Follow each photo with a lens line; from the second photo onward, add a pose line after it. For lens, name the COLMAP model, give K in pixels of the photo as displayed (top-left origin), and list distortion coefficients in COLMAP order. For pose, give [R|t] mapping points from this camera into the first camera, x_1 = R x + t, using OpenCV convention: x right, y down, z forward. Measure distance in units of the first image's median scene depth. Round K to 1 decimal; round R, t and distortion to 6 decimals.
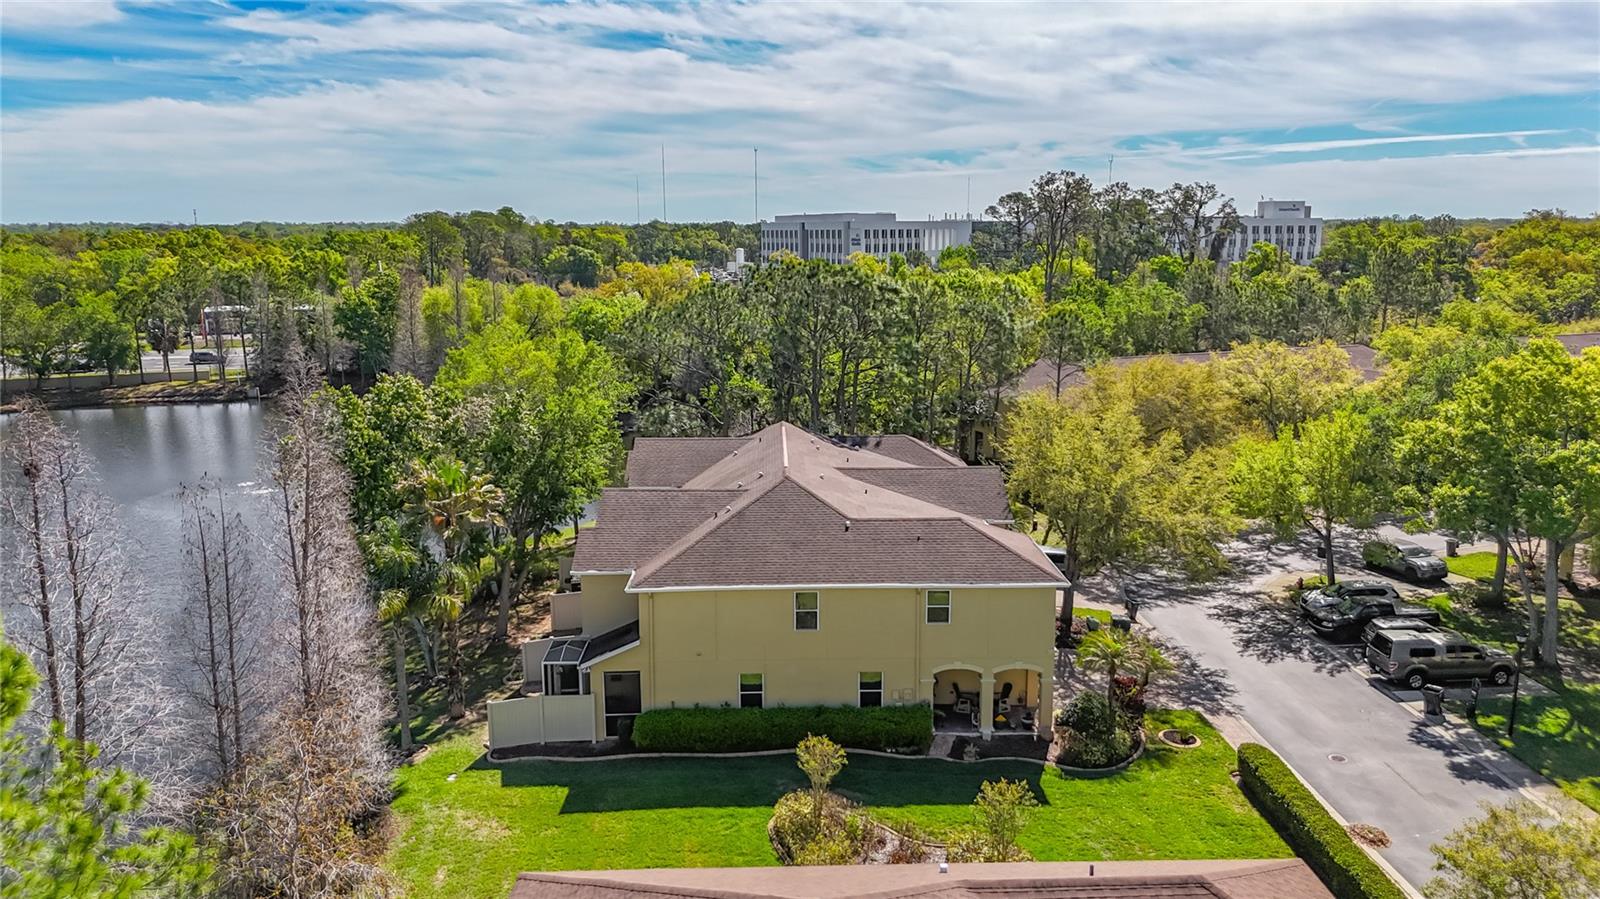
lens RADIAL K [[1142.0, 0, 800.0], [0, 1142.0, 449.5], [0, 0, 1]] dist [0.061891, 0.000729]
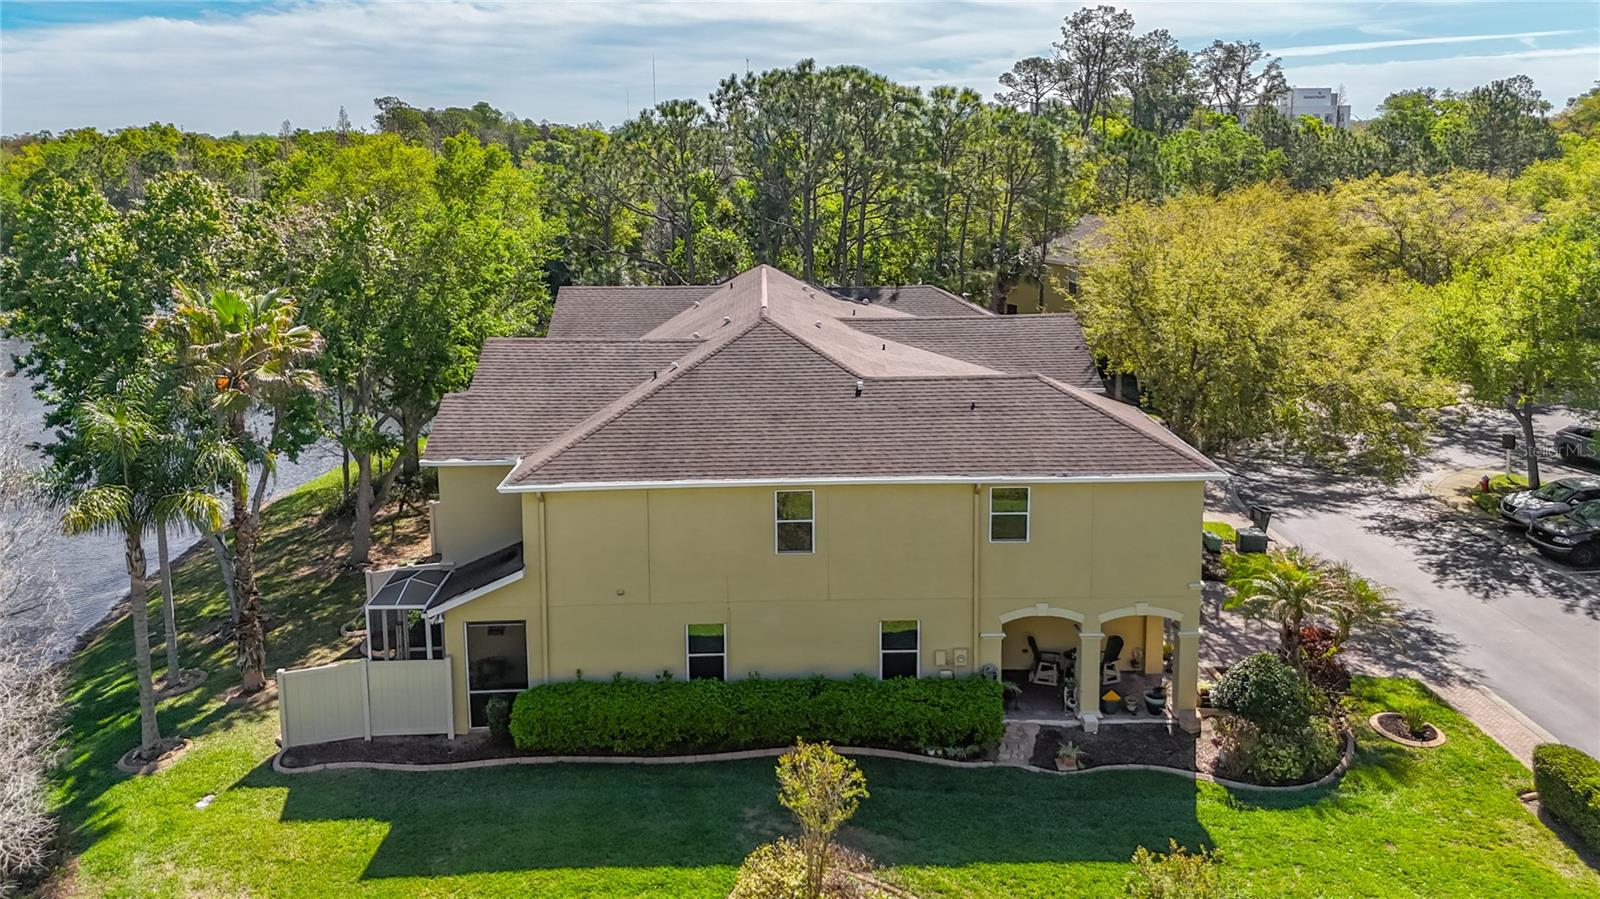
lens RADIAL K [[1197.9, 0, 794.1], [0, 1197.9, 324.6], [0, 0, 1]] dist [0.025538, 0.003563]
pose [[0.999995, -0.003212, 0.000539, 0.005075], [0.003227, 0.999537, -0.030265, 0.053443], [-0.000441, 0.030267, 0.999542, 0.343954]]
